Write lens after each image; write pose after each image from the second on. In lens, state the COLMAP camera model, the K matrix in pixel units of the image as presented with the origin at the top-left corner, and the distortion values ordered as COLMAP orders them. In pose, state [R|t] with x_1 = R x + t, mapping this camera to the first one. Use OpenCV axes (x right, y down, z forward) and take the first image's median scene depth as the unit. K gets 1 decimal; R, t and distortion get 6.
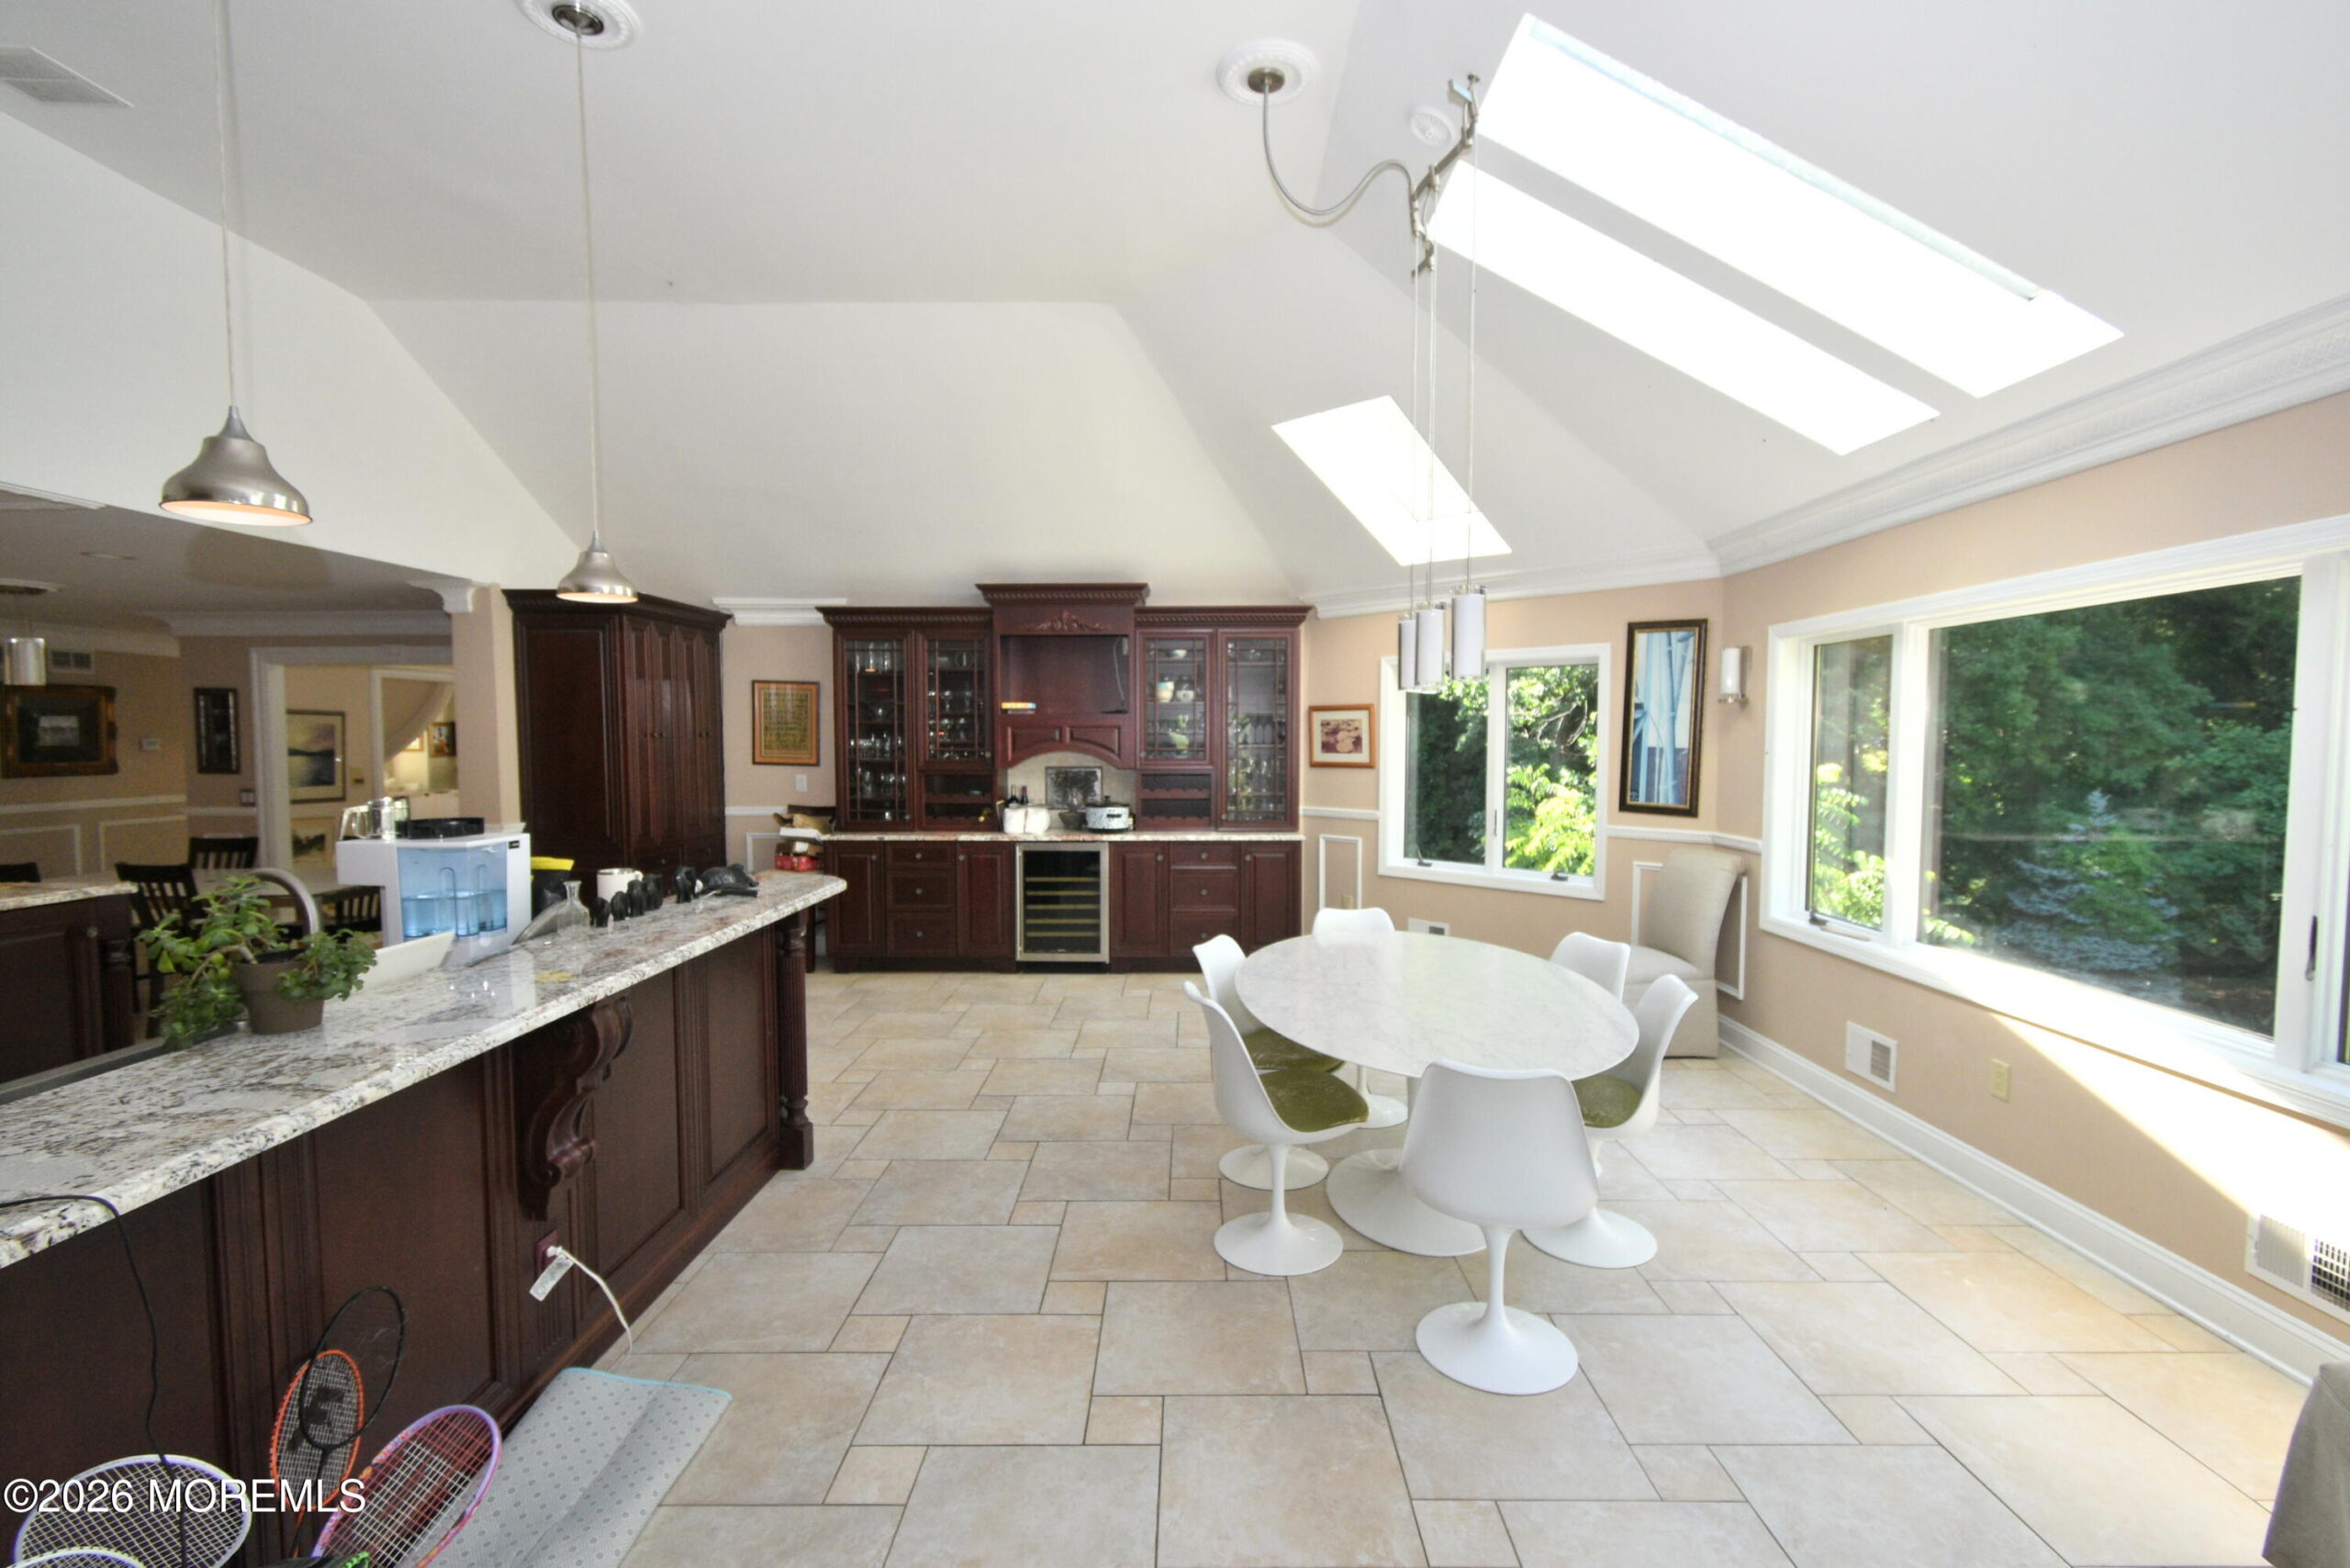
lens RADIAL K [[1041.9, 0, 1188.1], [0, 1041.9, 794.7], [0, 0, 1]] dist [0.001870, -0.000530]
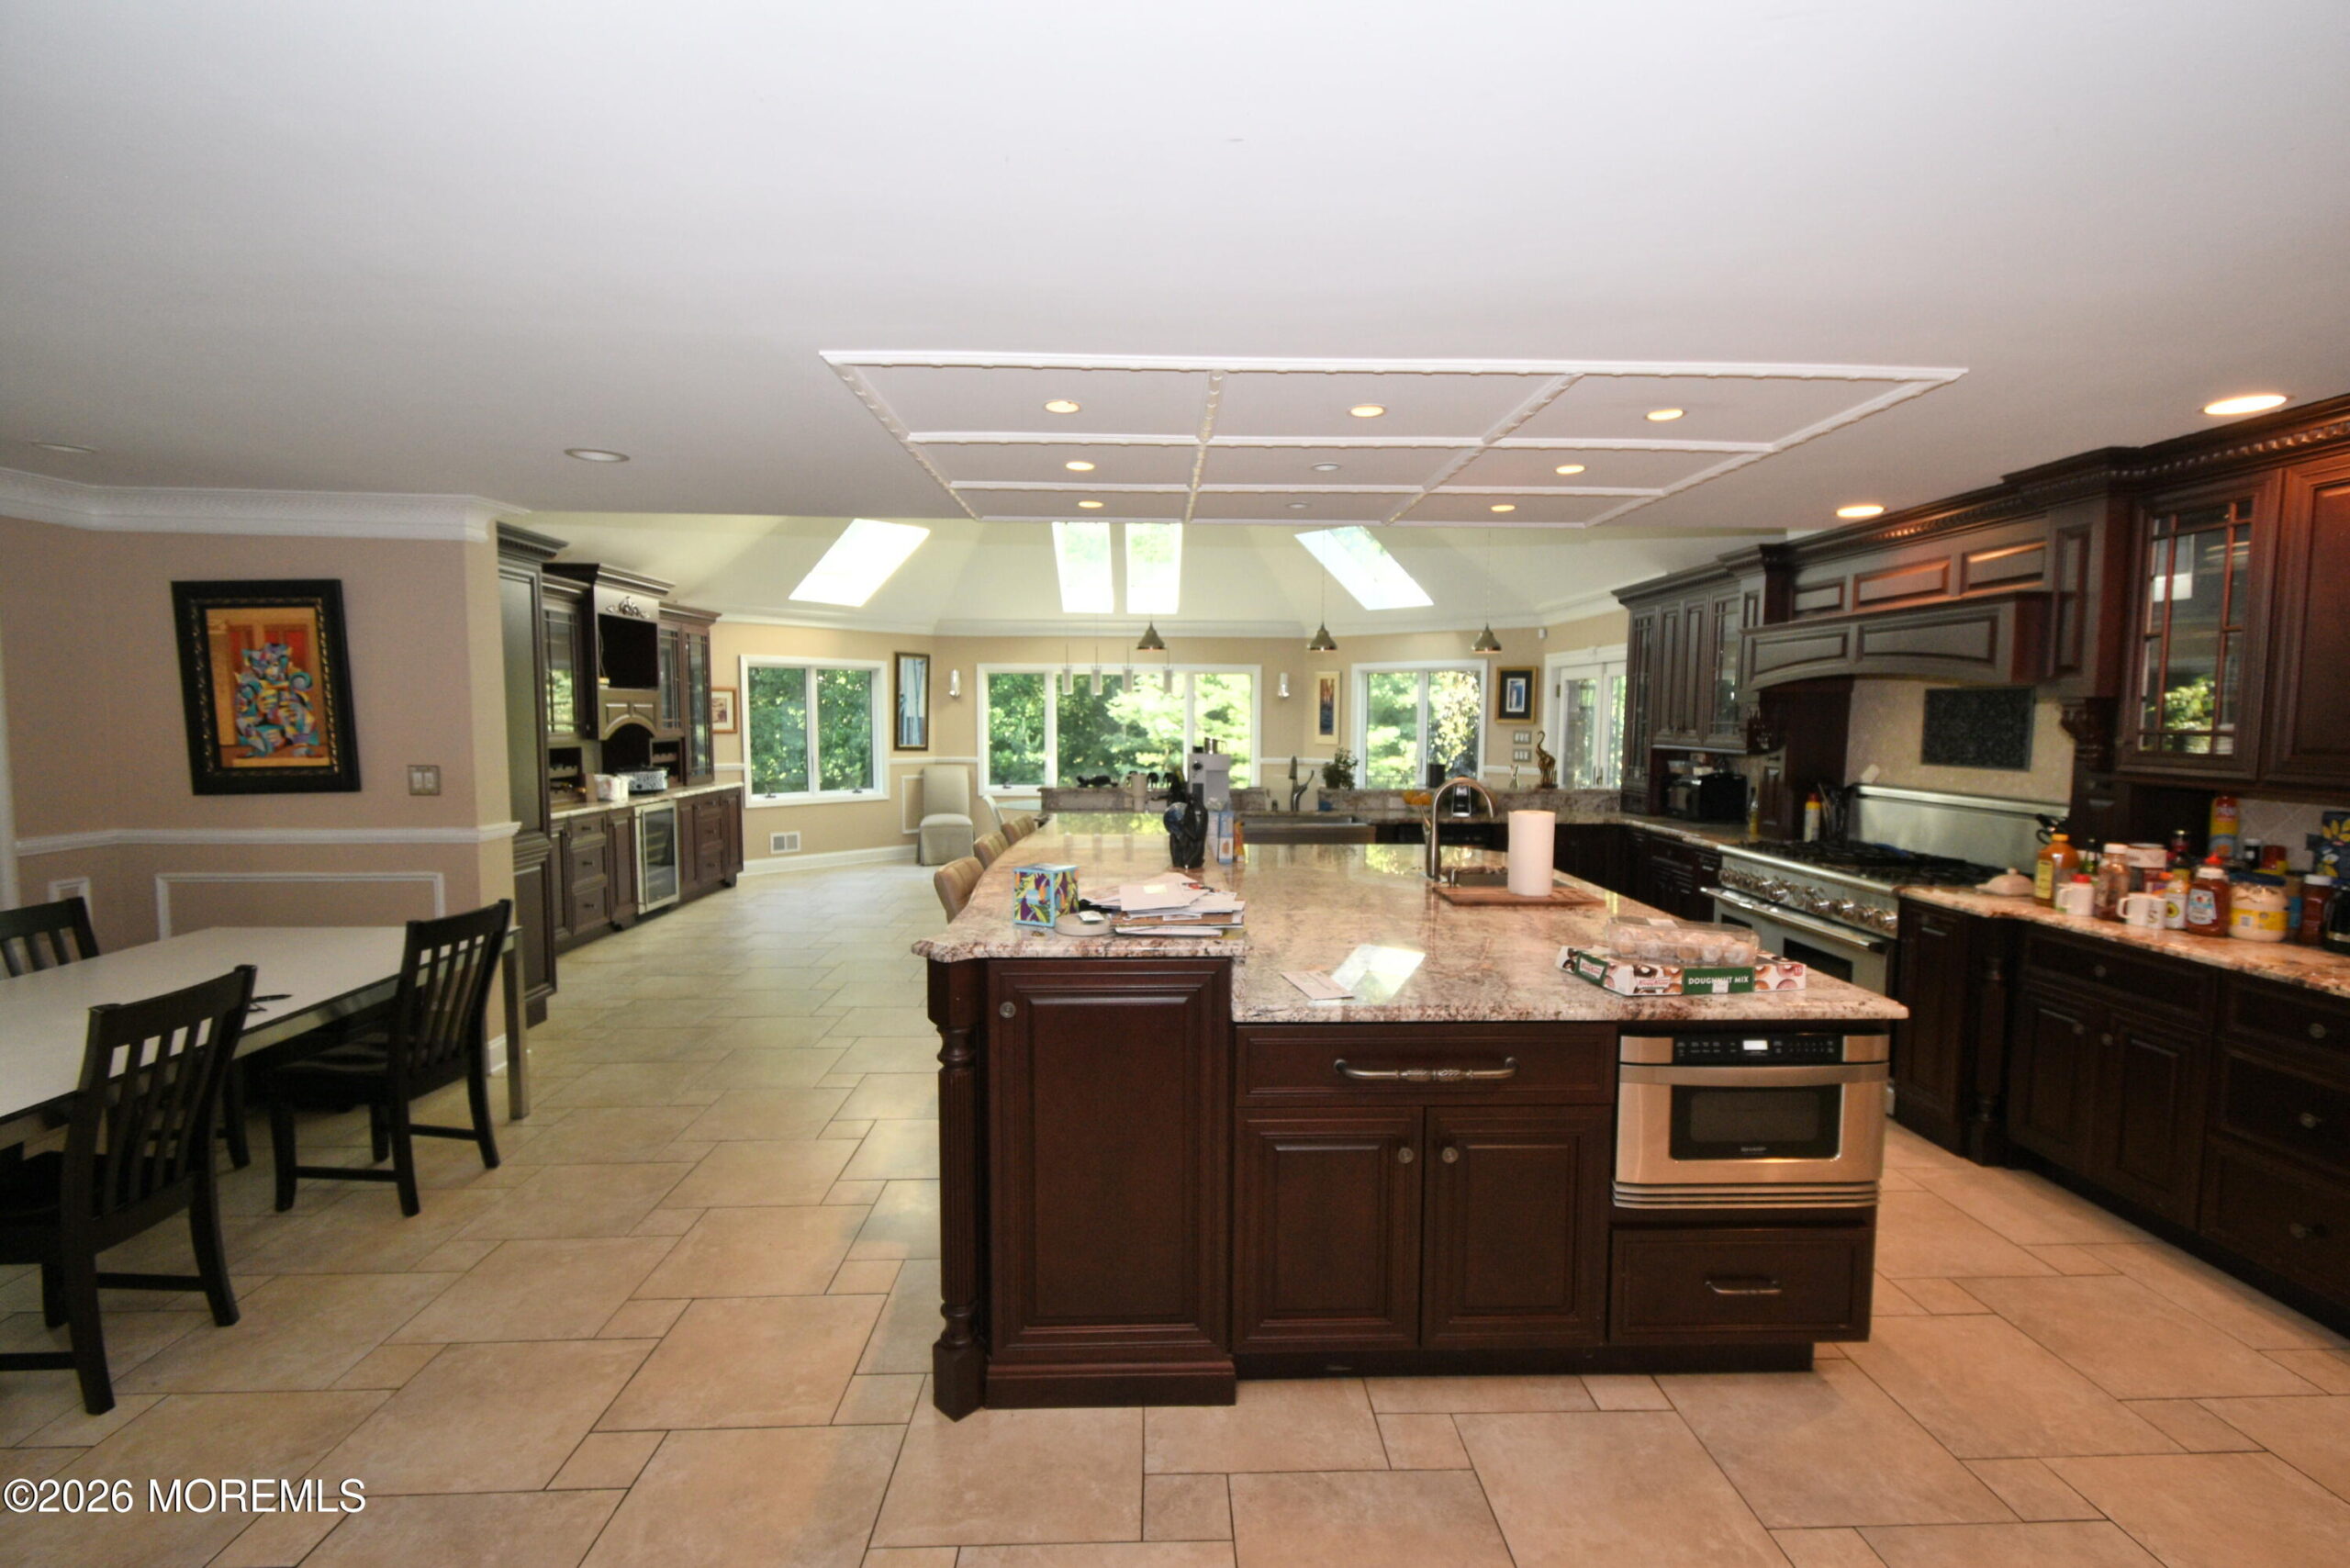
lens RADIAL K [[1041.9, 0, 1188.1], [0, 1041.9, 794.7], [0, 0, 1]] dist [0.001870, -0.000530]
pose [[-0.037185, -0.077658, 0.996286, -1.544534], [0.050088, 0.995578, 0.079472, -0.029418], [-0.998052, 0.052857, -0.033131, 0.550077]]
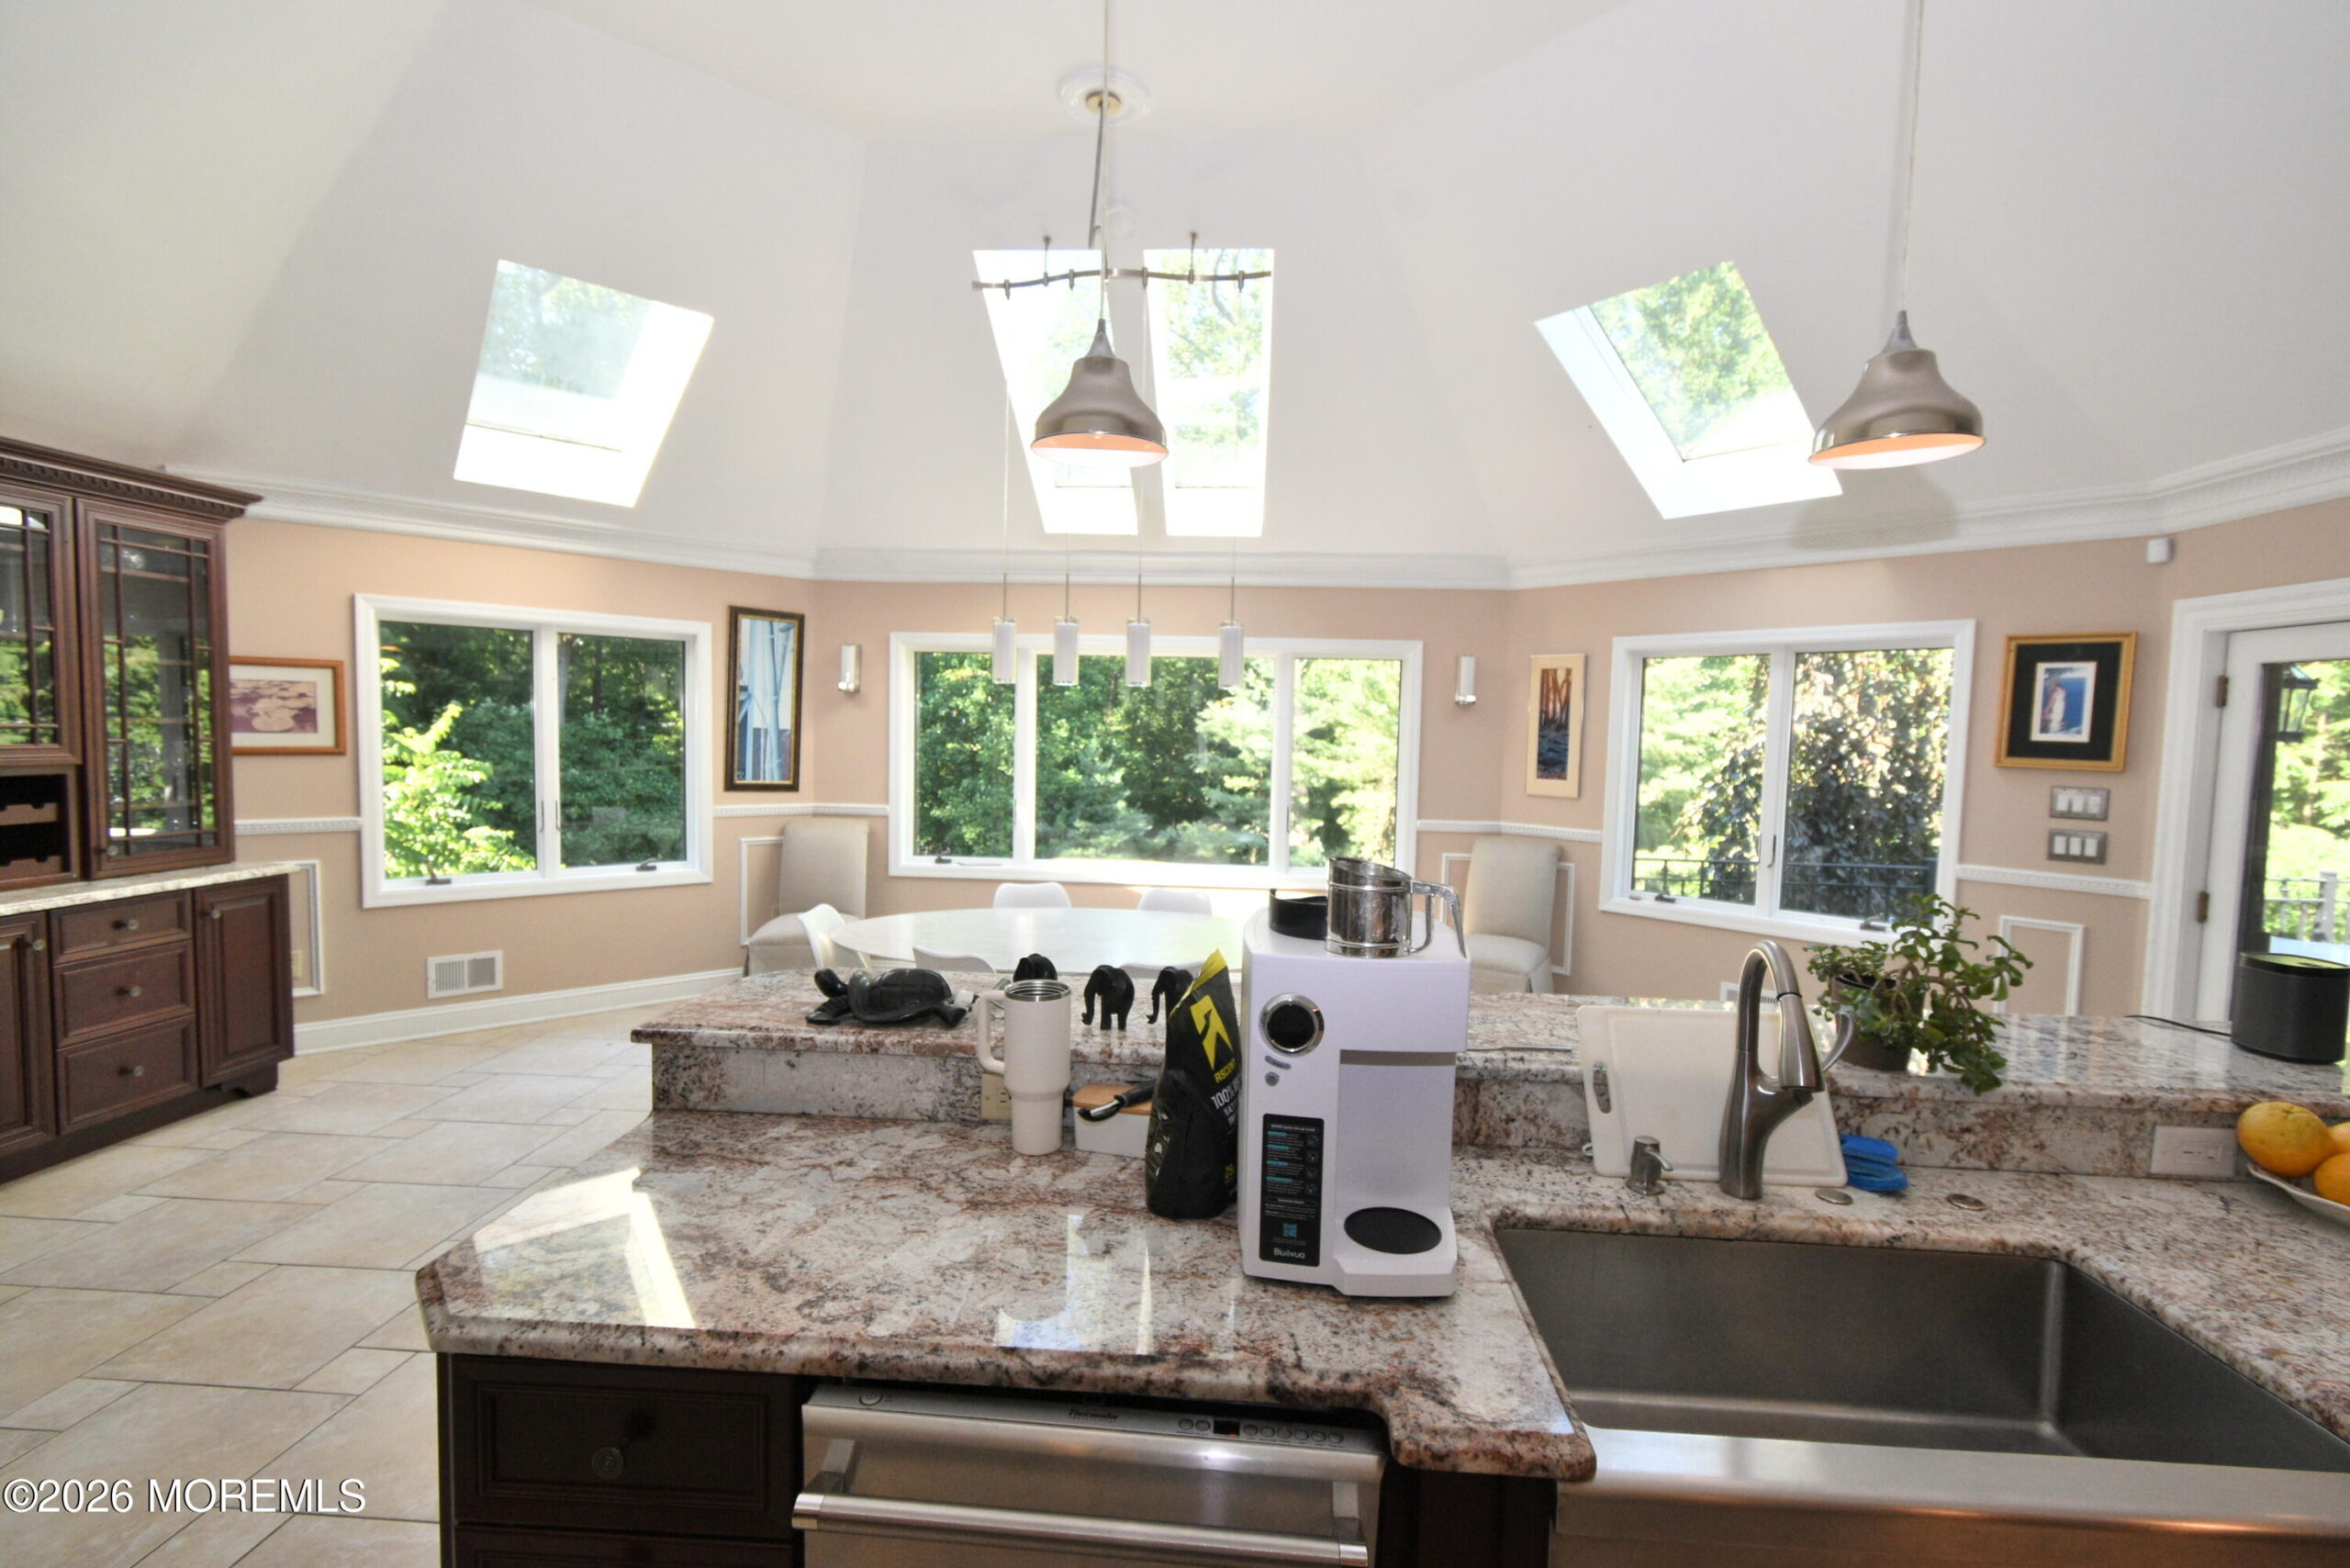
lens RADIAL K [[1041.9, 0, 1188.1], [0, 1041.9, 794.7], [0, 0, 1]] dist [0.001870, -0.000530]
pose [[0.058991, -0.061742, 0.996347, -0.584444], [0.032077, 0.997687, 0.059926, -0.027983], [-0.997743, 0.028424, 0.060835, 0.505632]]
